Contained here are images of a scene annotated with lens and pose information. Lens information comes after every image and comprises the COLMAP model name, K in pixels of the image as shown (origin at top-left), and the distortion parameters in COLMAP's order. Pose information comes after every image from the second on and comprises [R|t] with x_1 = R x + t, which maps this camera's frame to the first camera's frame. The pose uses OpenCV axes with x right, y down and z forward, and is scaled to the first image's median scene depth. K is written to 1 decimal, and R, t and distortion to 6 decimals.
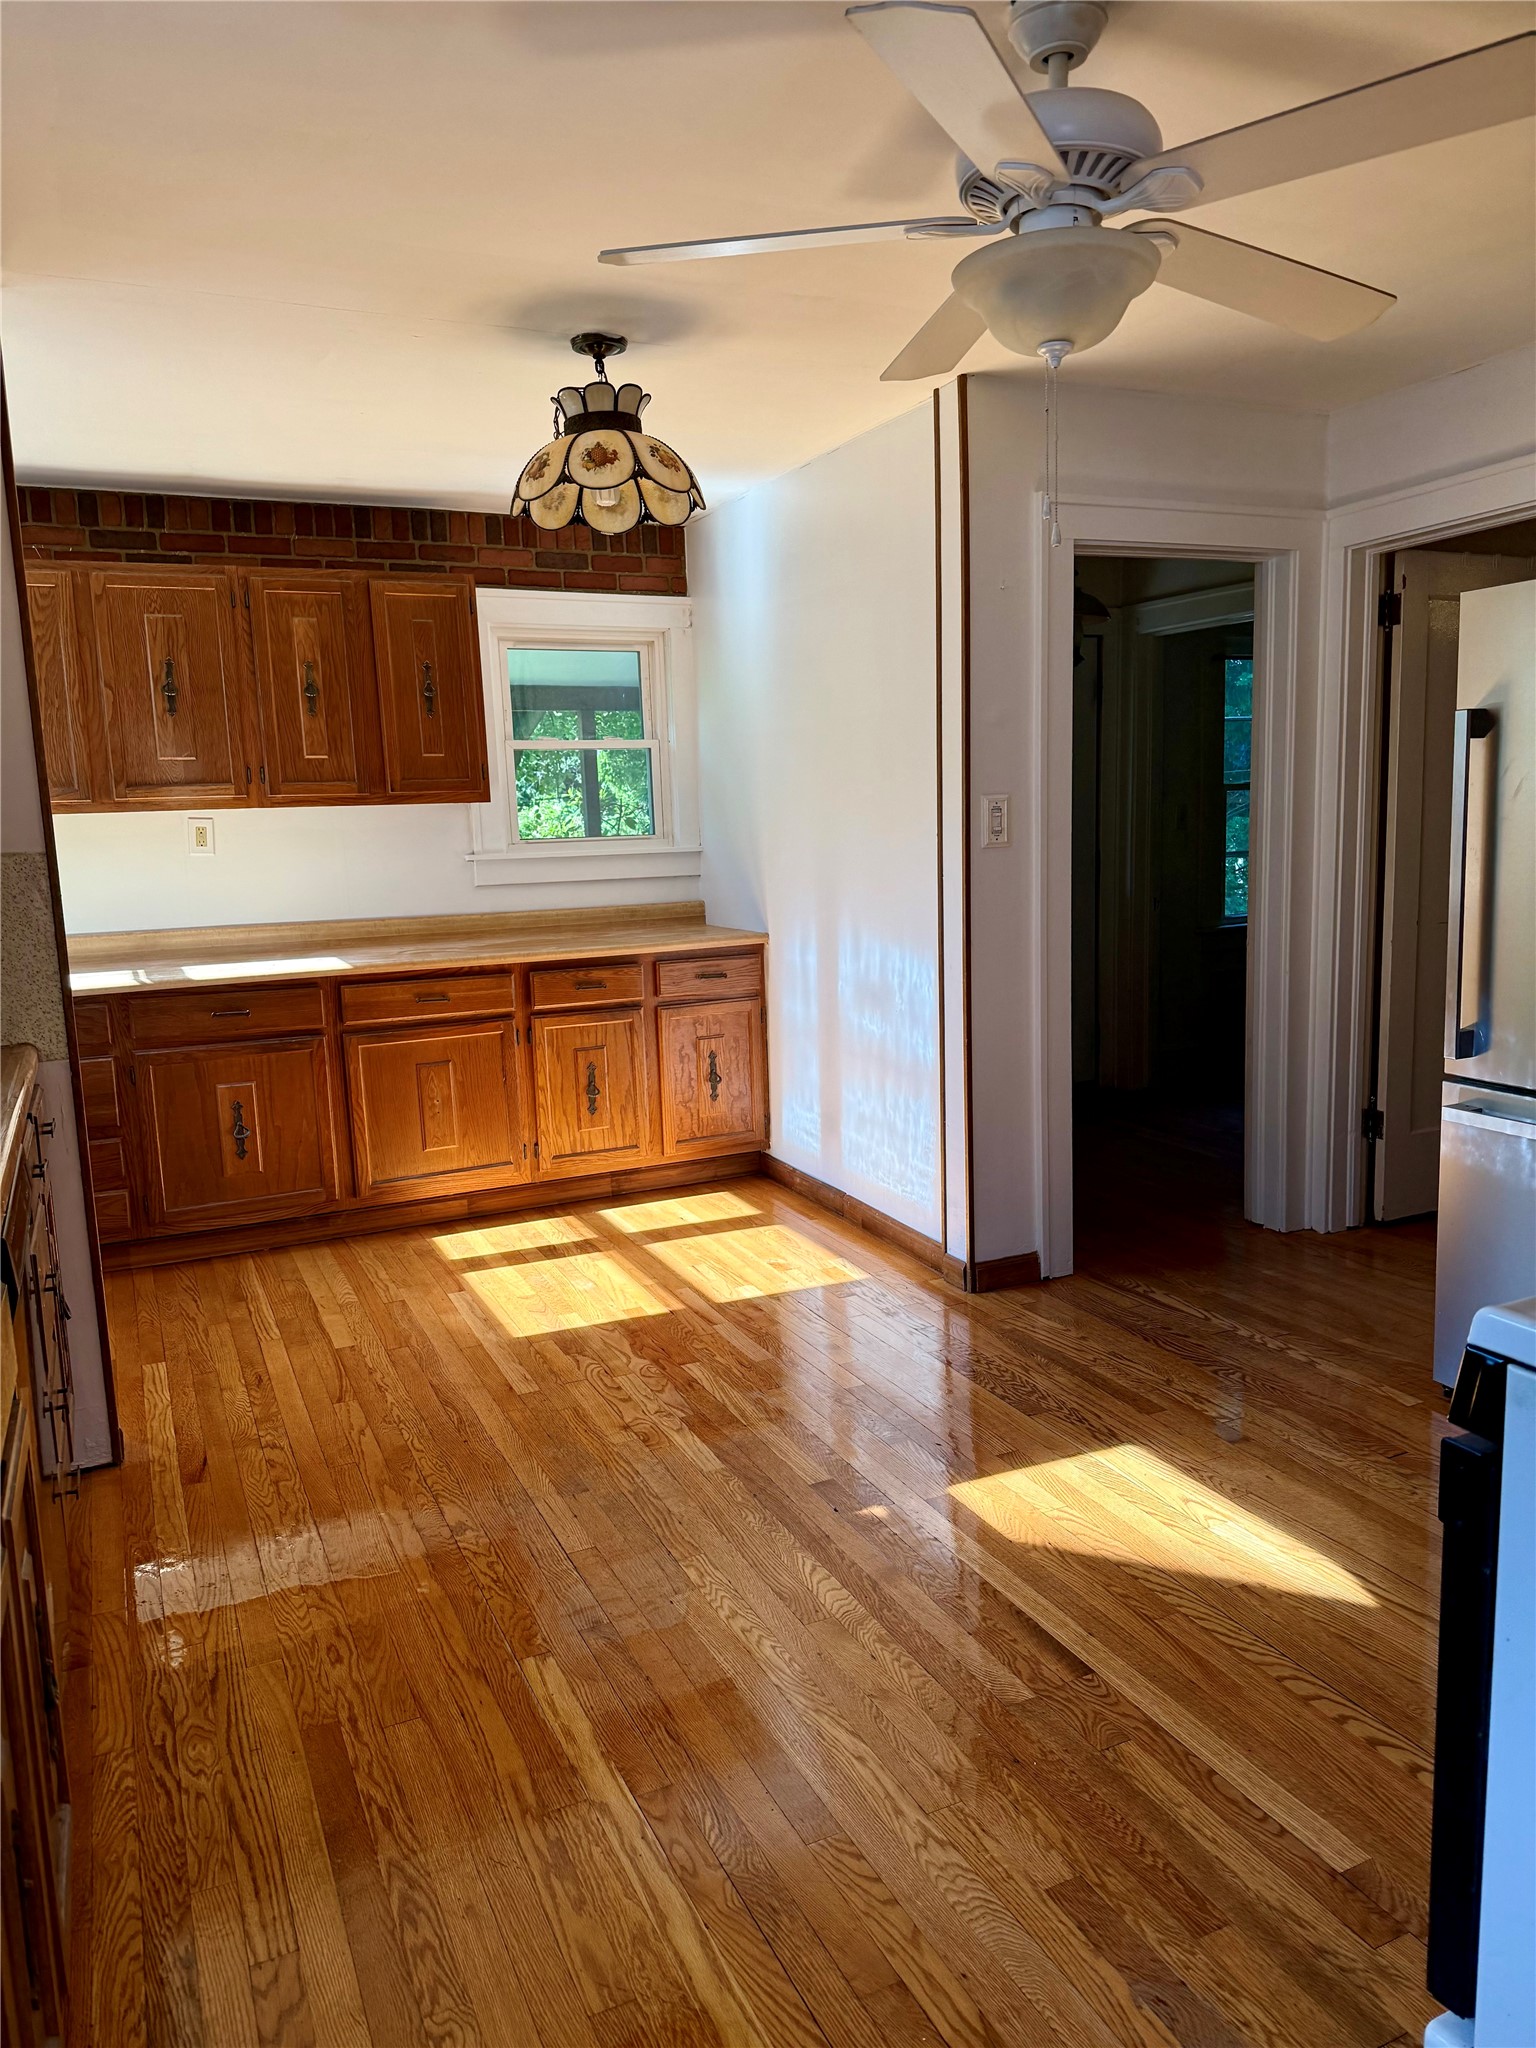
lens RADIAL K [[1437.8, 0, 760.2], [0, 1437.8, 1031.8], [0, 0, 1]] dist [0.102478, -0.145494]
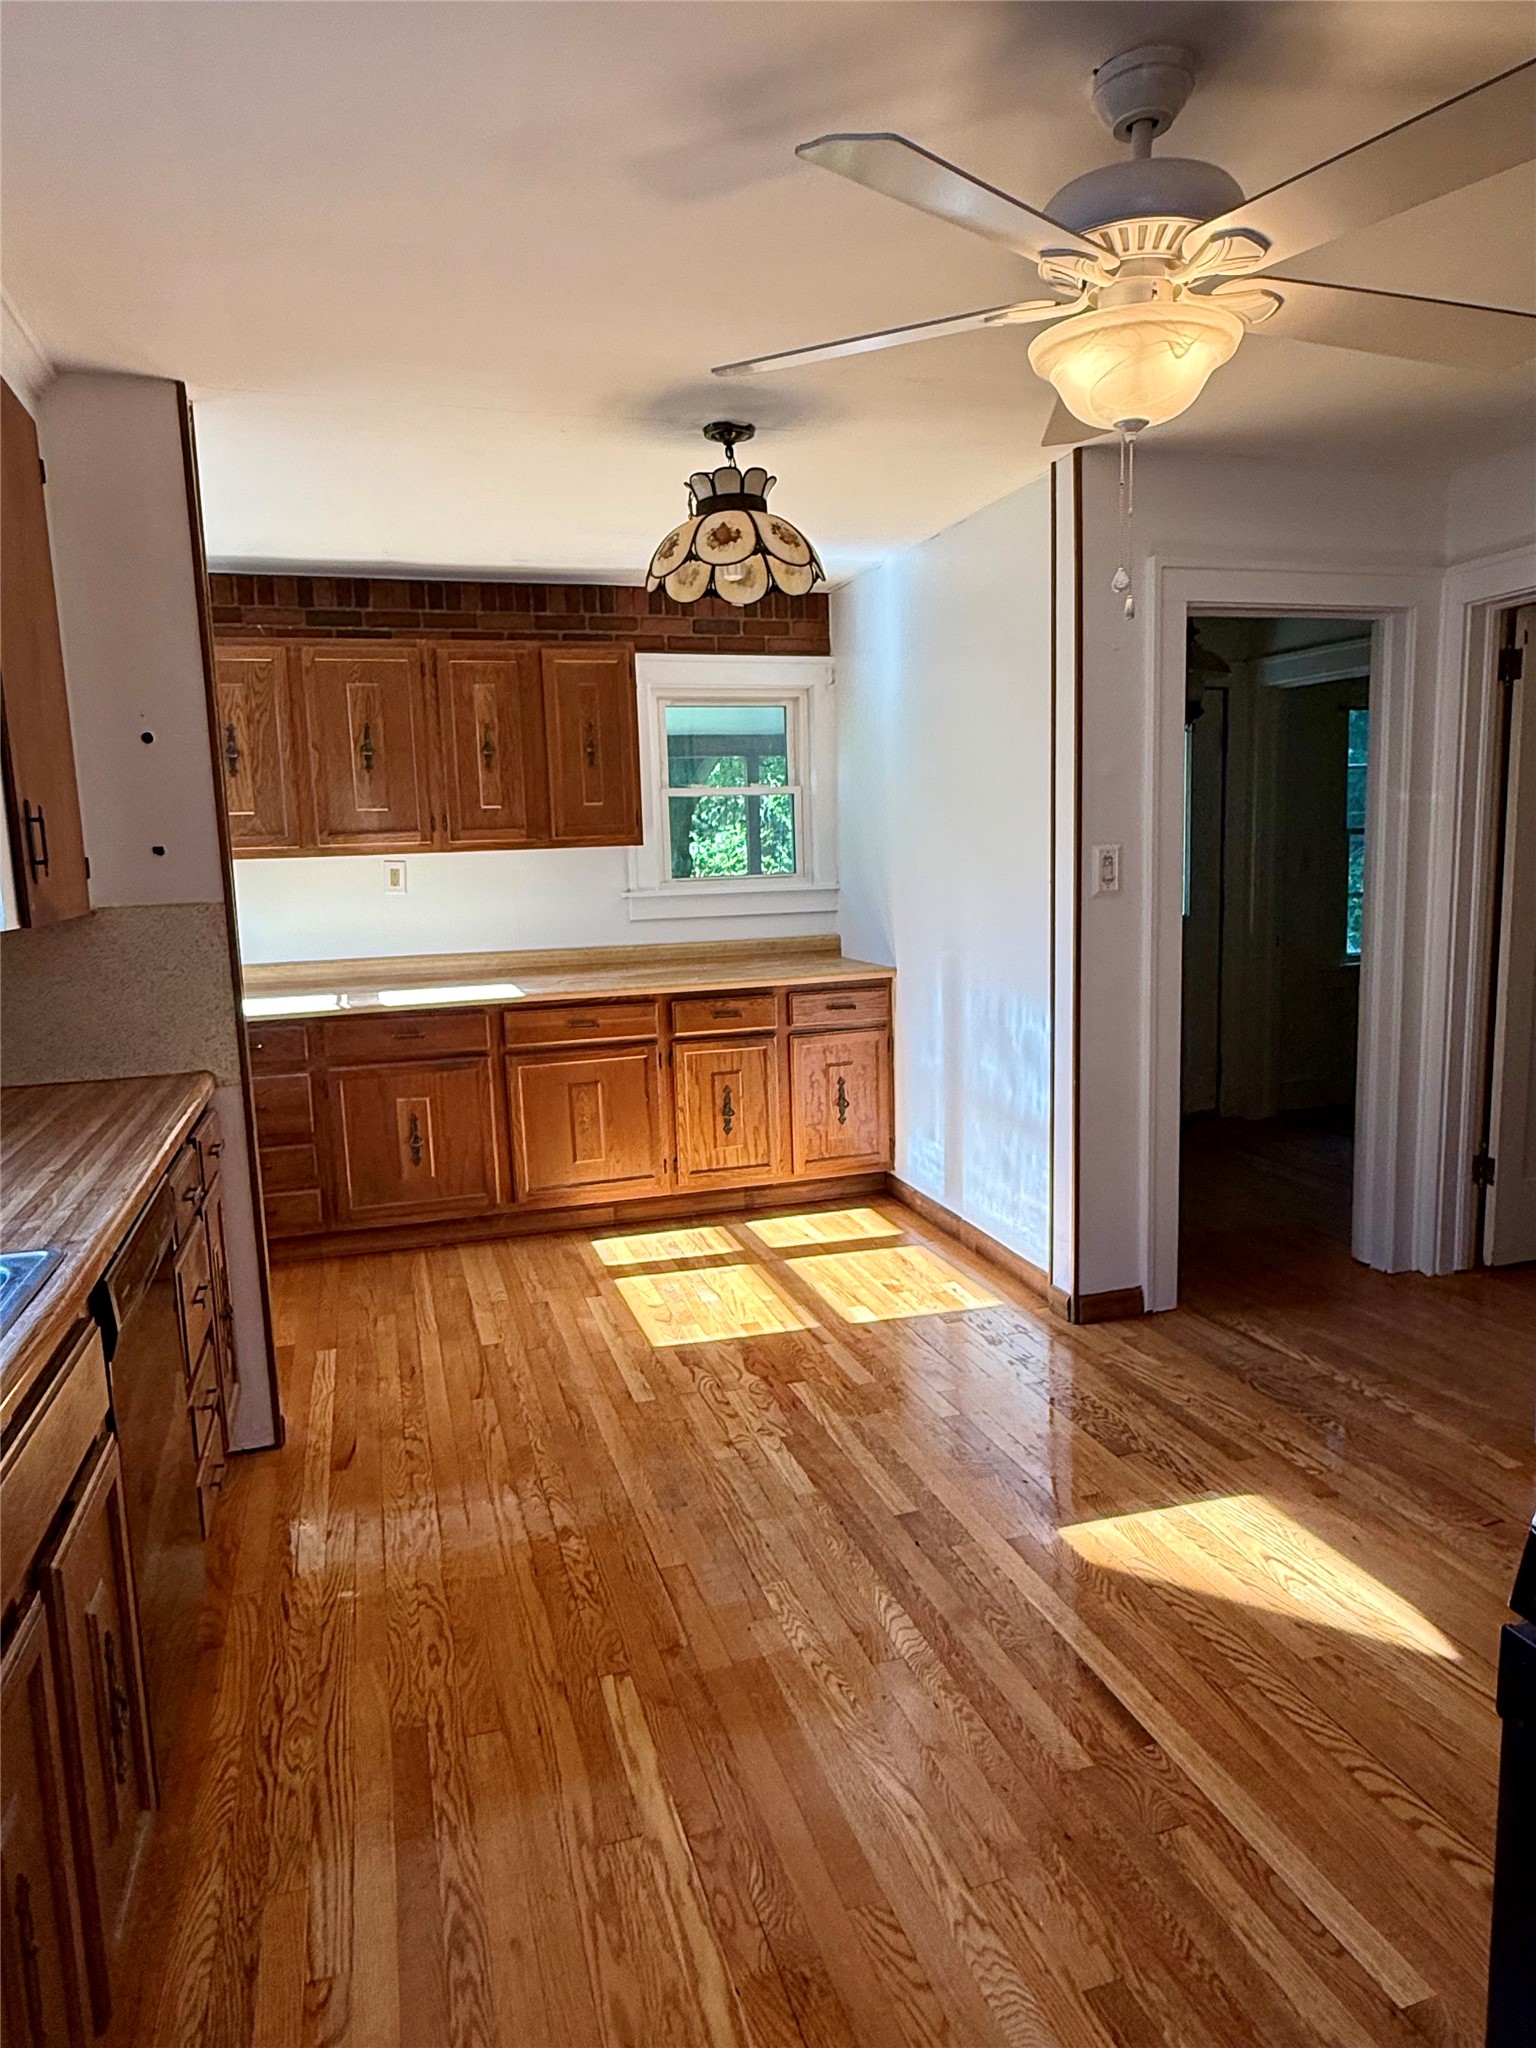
lens RADIAL K [[1284.5, 0, 766.4], [0, 1284.5, 1026.6], [0, 0, 1]] dist [0.003106, 0.003964]
pose [[0.992084, 0.020801, -0.123841, 0.044581], [-0.021530, 0.999758, -0.004551, -0.028653], [0.123716, 0.007181, 0.992292, 0.065079]]
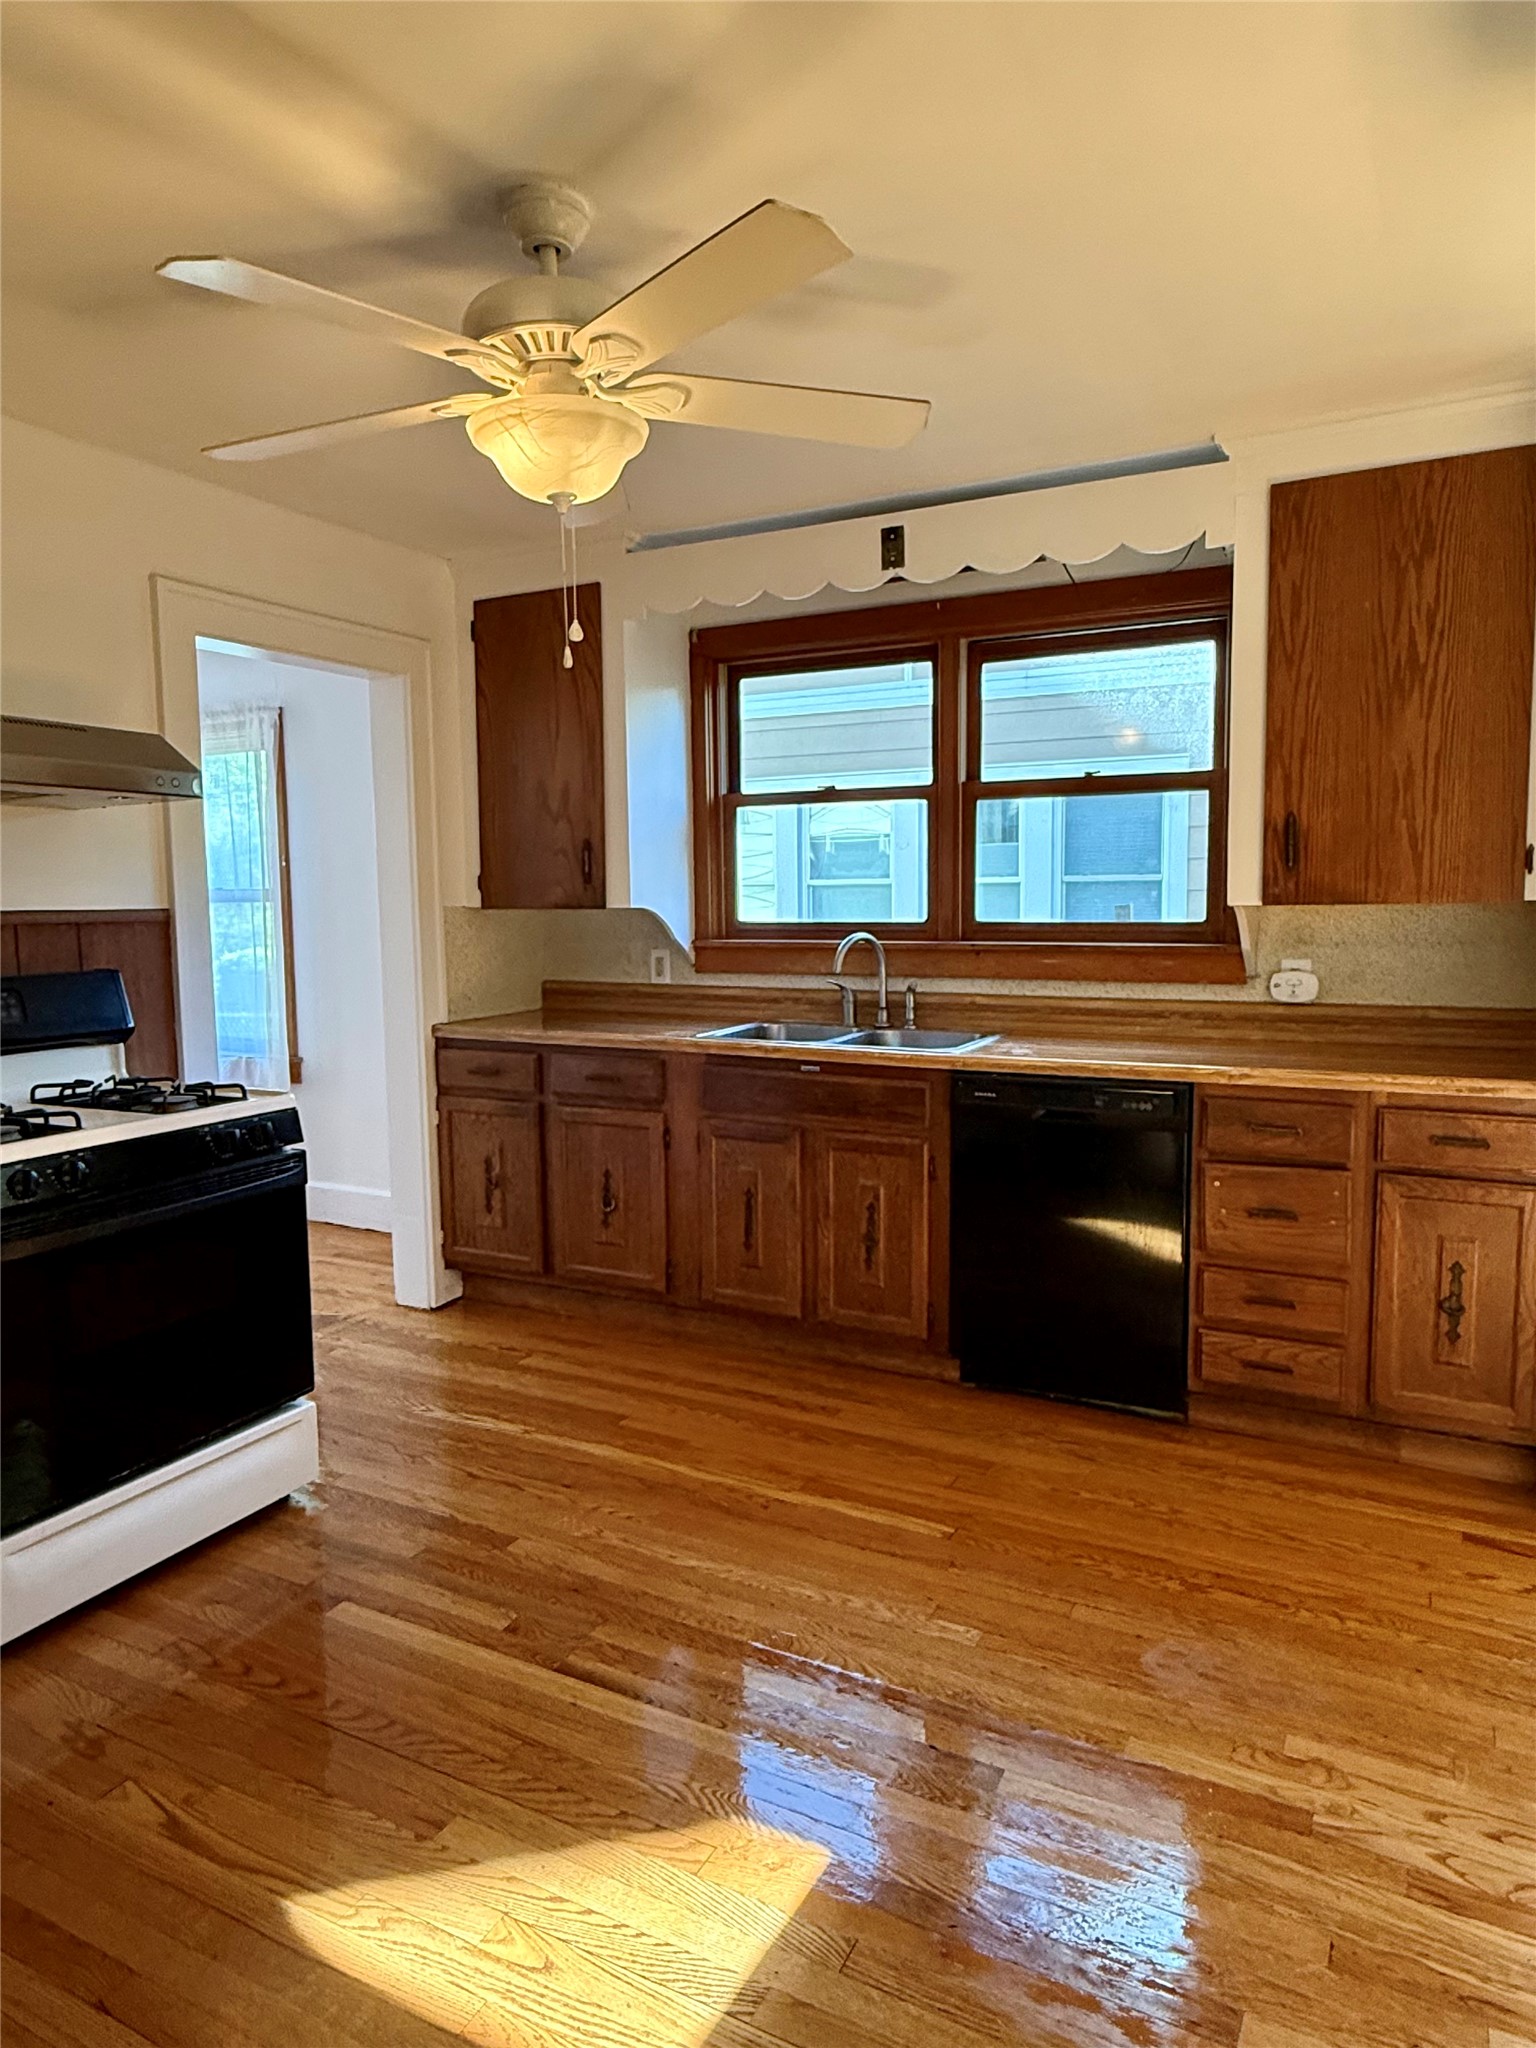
lens RADIAL K [[1284.5, 0, 766.4], [0, 1284.5, 1026.6], [0, 0, 1]] dist [0.003106, 0.003964]
pose [[-0.791710, 0.102079, -0.602308, 0.450648], [-0.056736, 0.969393, 0.238869, -0.196642], [0.608257, 0.223287, -0.761687, 1.222345]]
